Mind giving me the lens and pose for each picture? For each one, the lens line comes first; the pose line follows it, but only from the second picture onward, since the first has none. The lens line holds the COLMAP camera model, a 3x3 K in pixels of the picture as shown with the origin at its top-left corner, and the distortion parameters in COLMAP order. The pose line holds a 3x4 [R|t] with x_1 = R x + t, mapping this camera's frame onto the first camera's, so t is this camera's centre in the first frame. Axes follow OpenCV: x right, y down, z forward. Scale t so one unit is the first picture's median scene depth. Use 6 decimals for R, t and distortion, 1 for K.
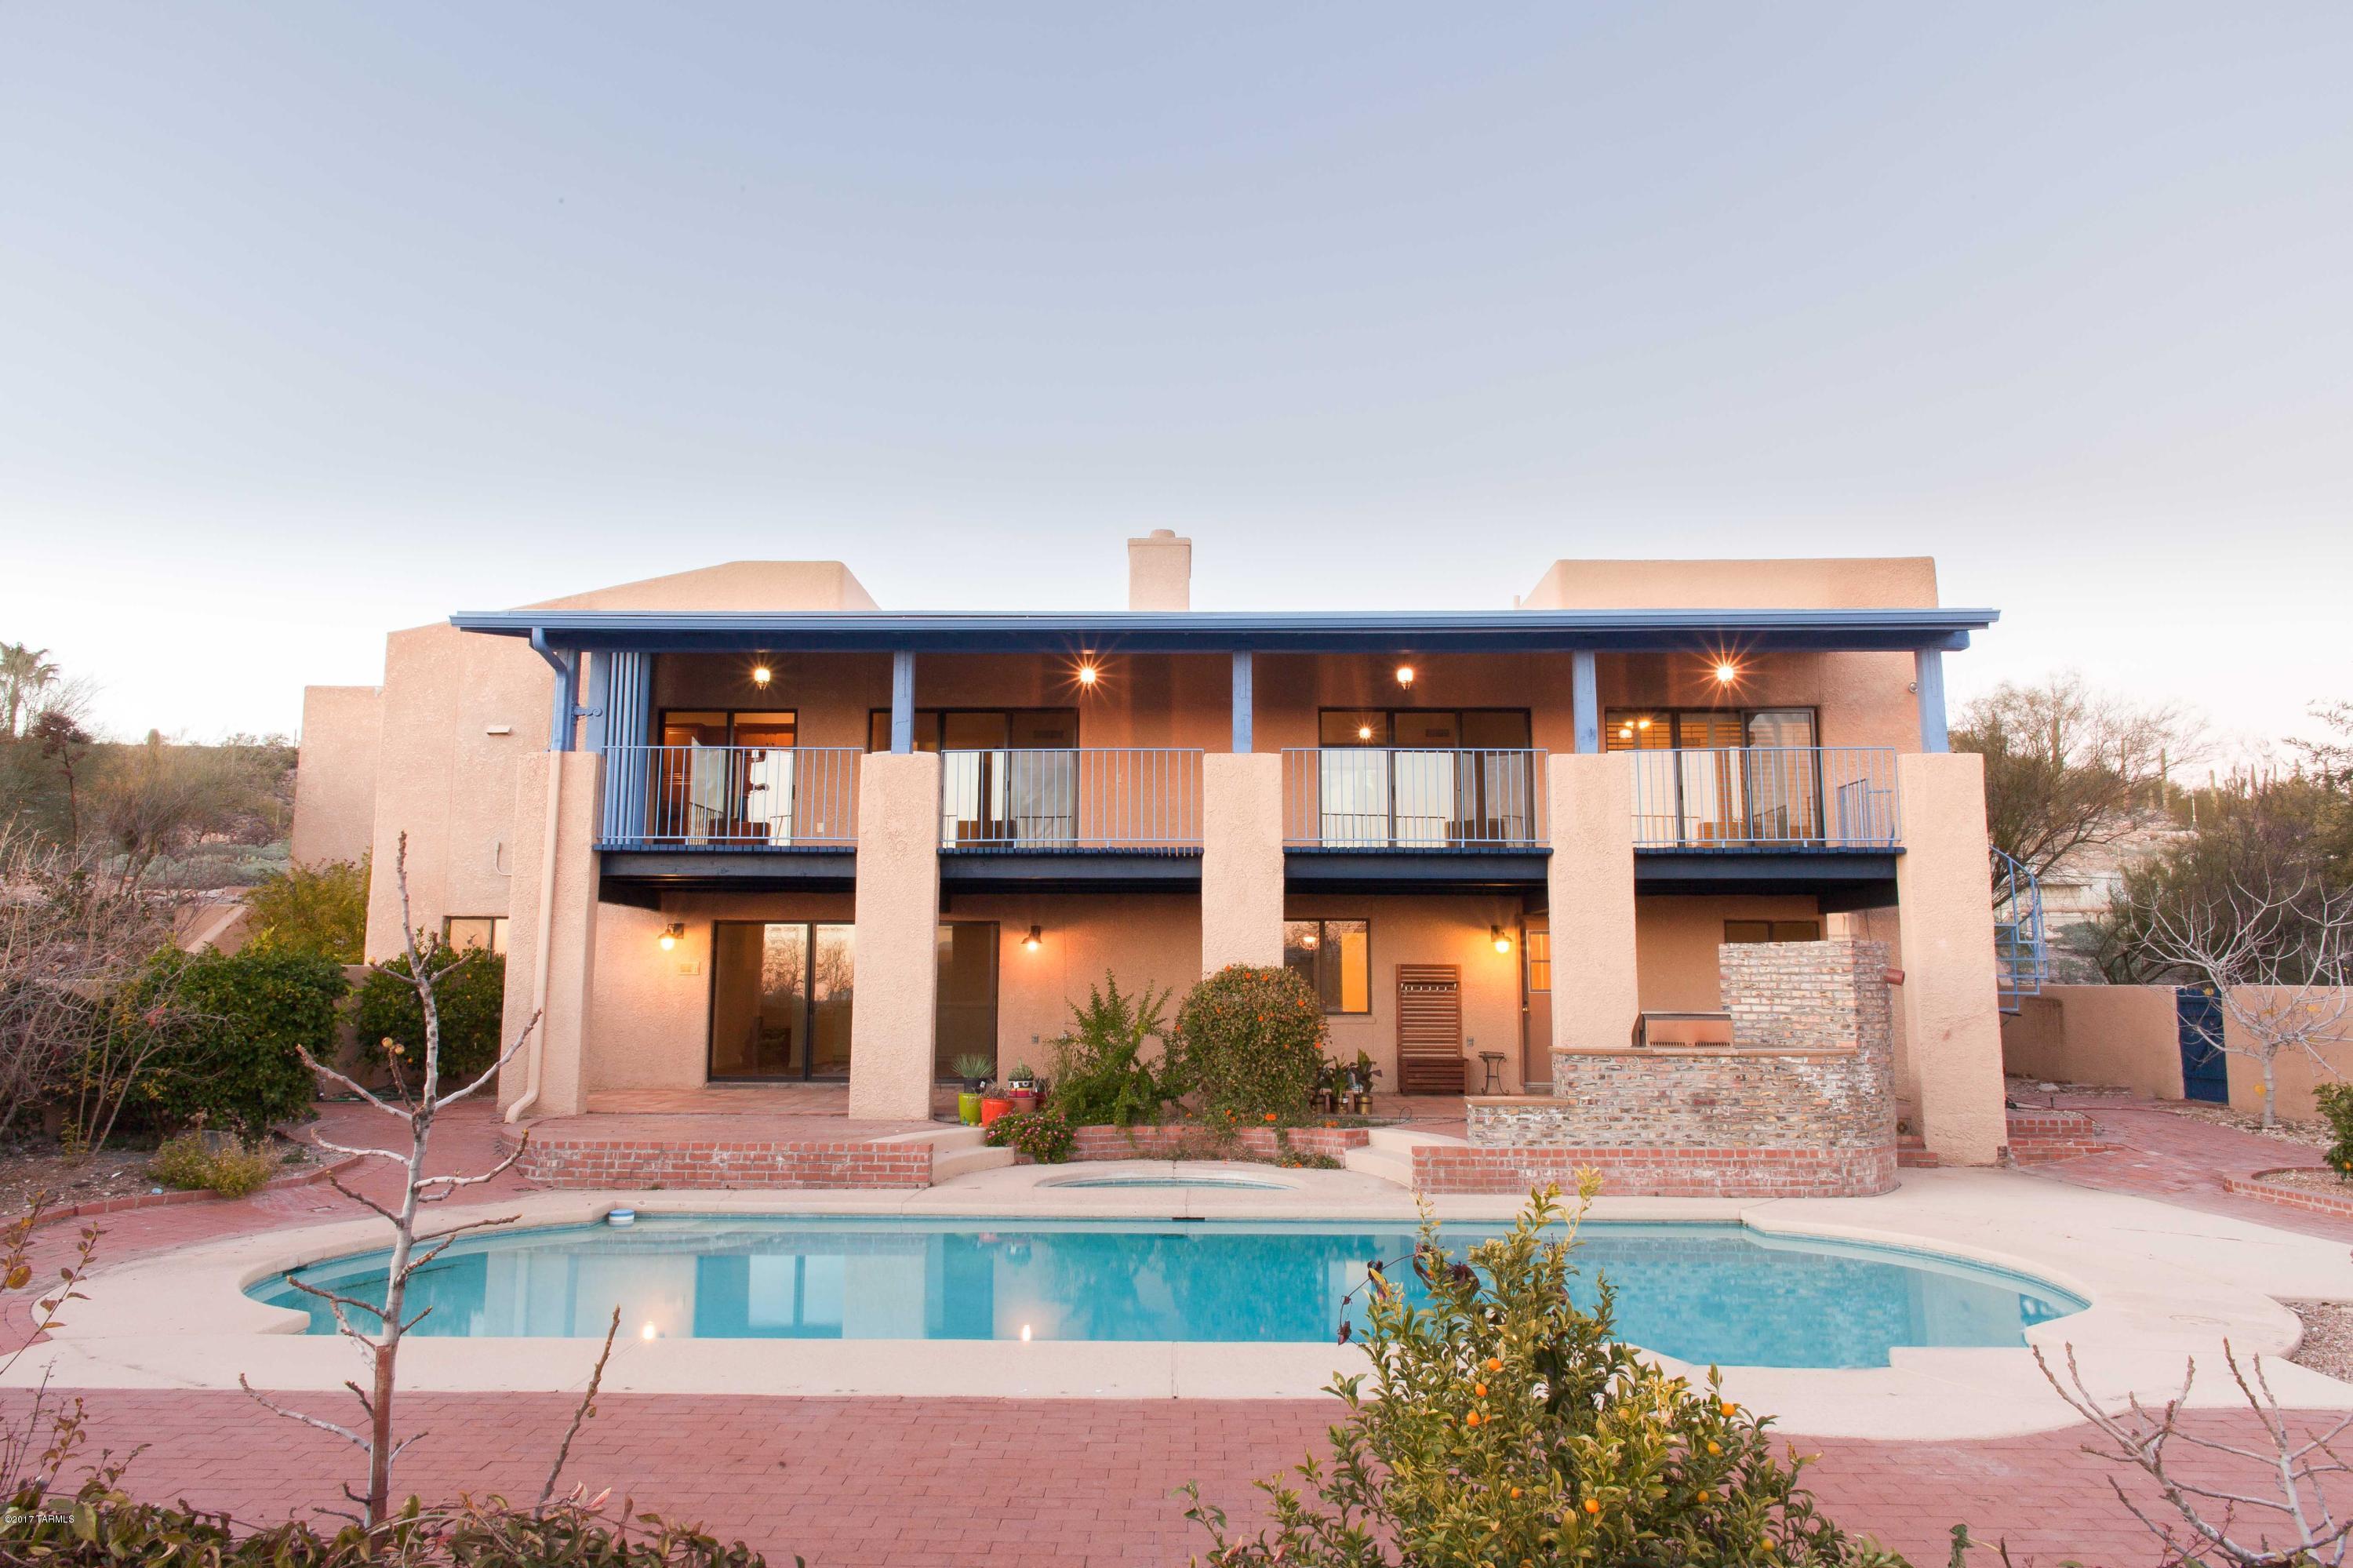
lens RADIAL K [[1564.6, 0, 1164.9], [0, 1564.6, 785.3], [0, 0, 1]] dist [0.005852, -0.002827]
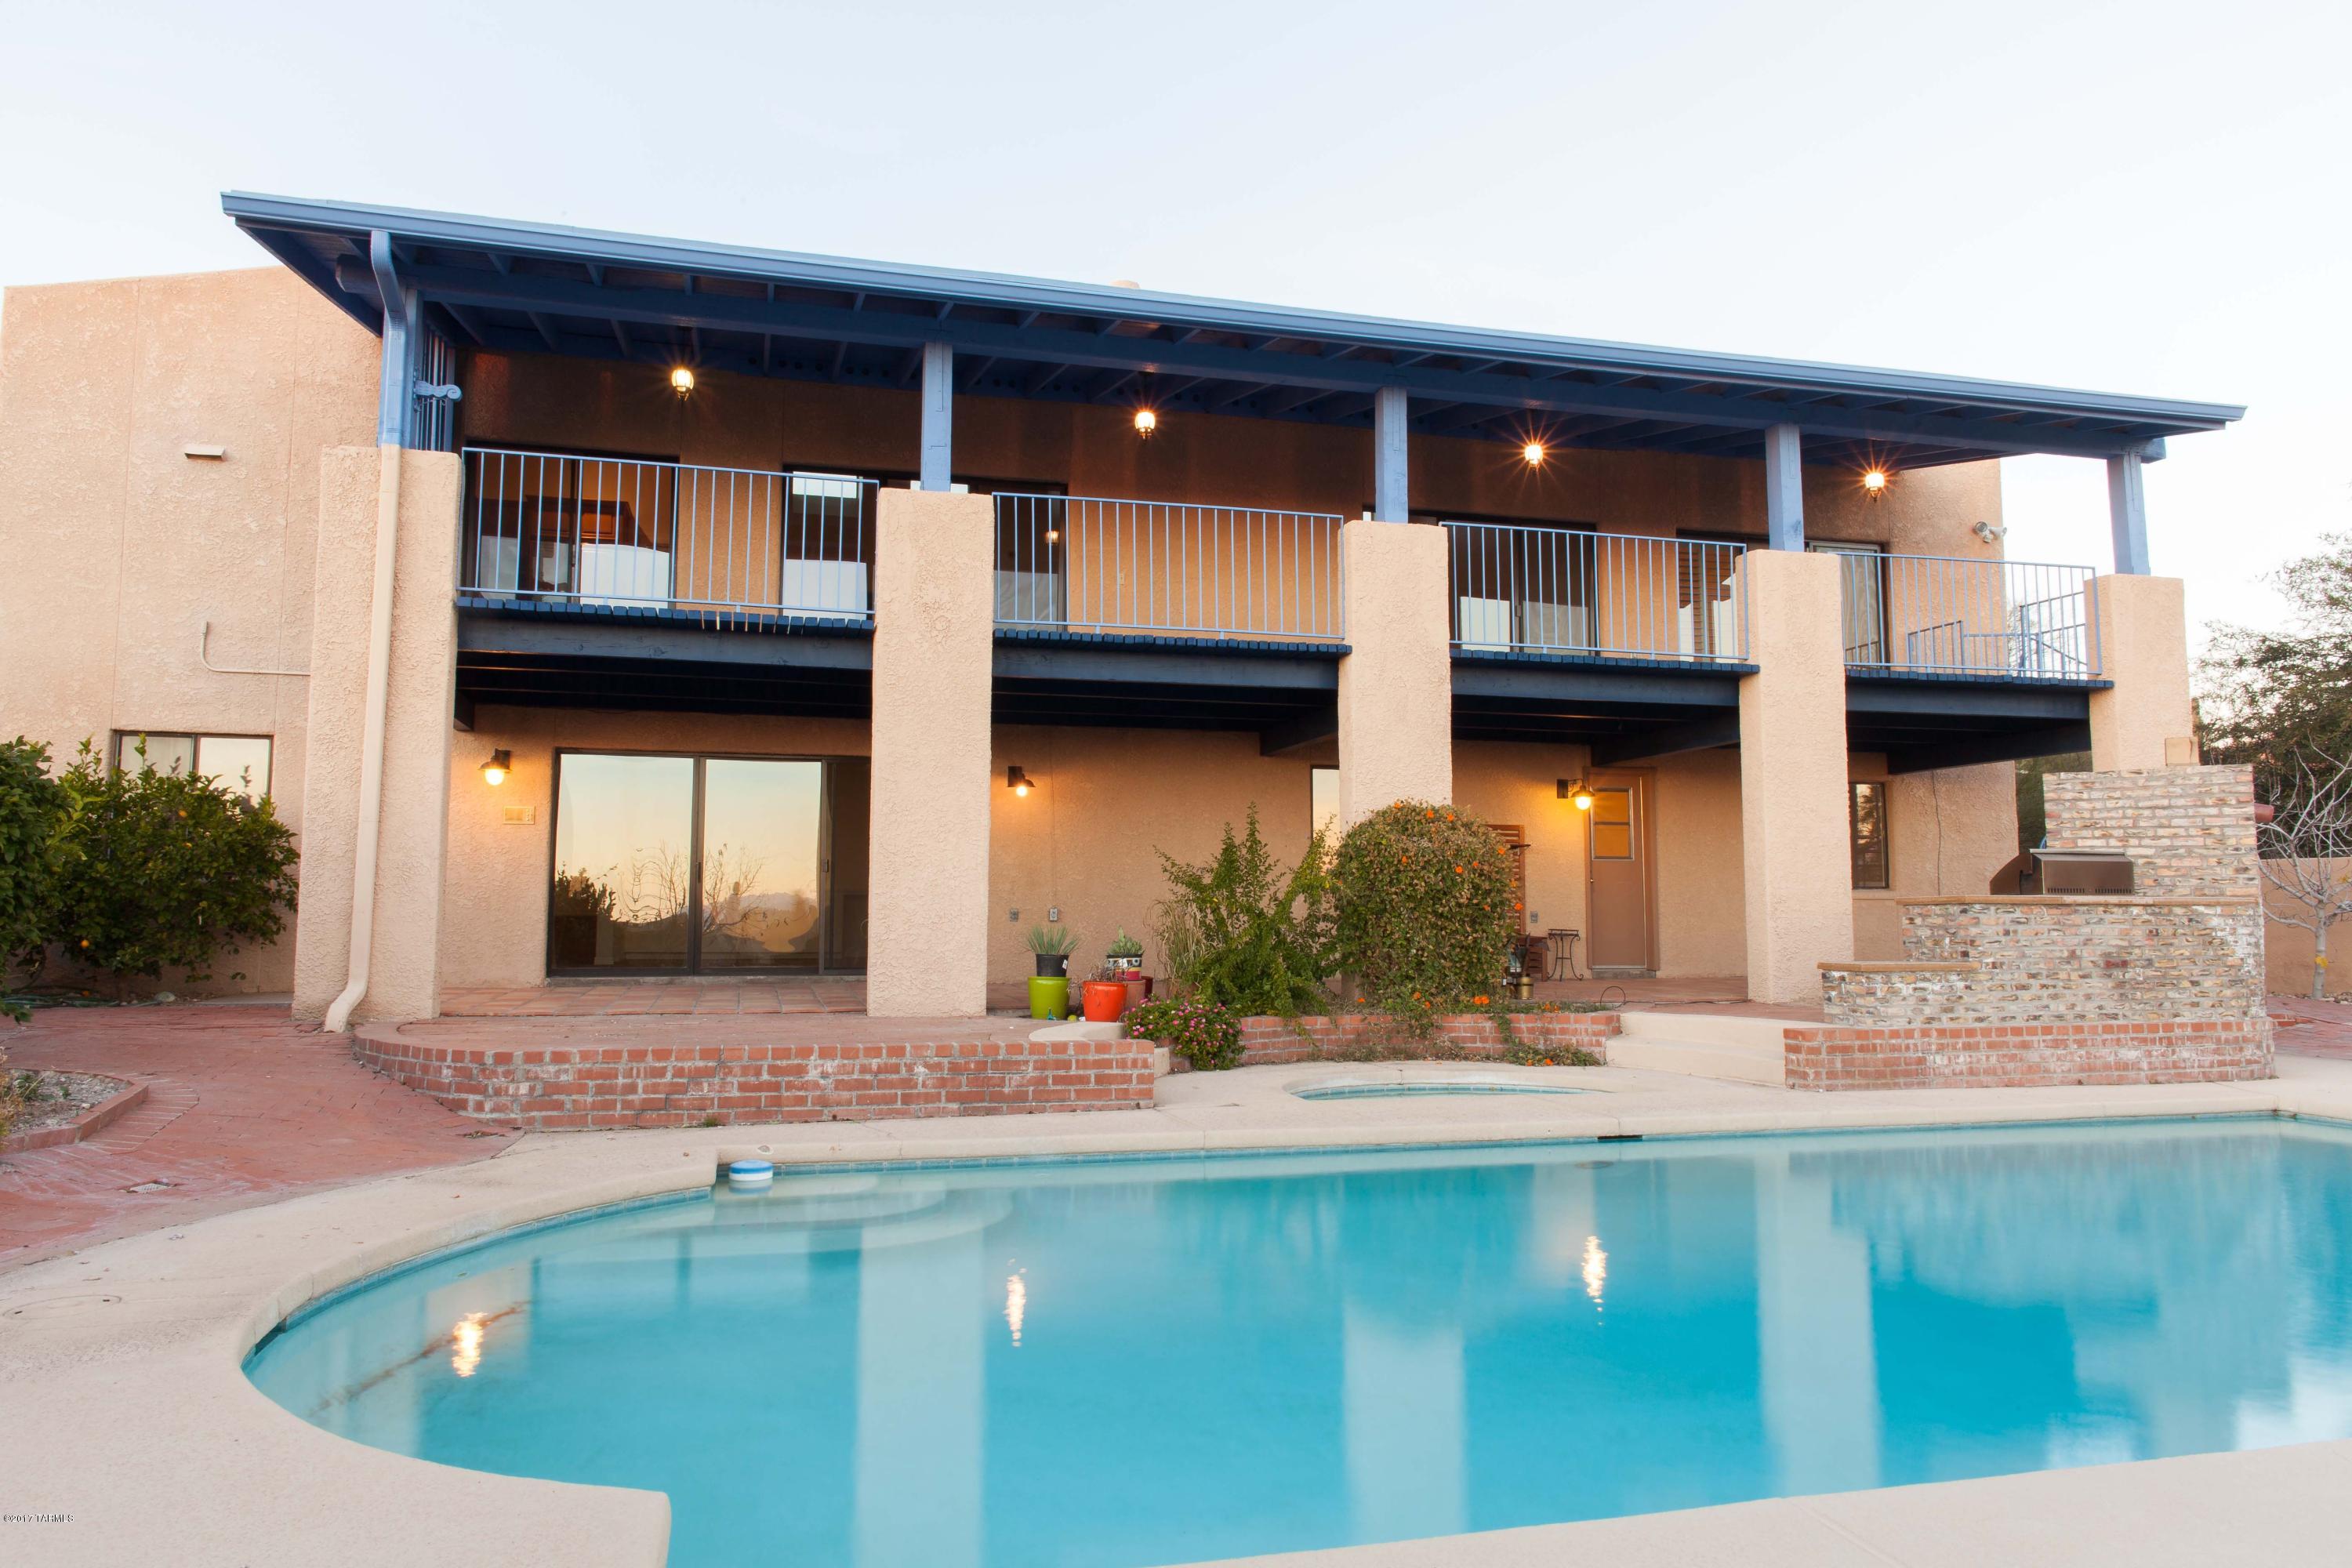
lens RADIAL K [[1563.9, 0, 1186.6], [0, 1563.9, 779.5], [0, 0, 1]] dist [0.005852, -0.002827]
pose [[0.961975, 0.021936, 0.272255, -0.313514], [-0.034018, 0.998631, 0.039734, 0.095320], [-0.271010, -0.047484, 0.961405, 0.380033]]
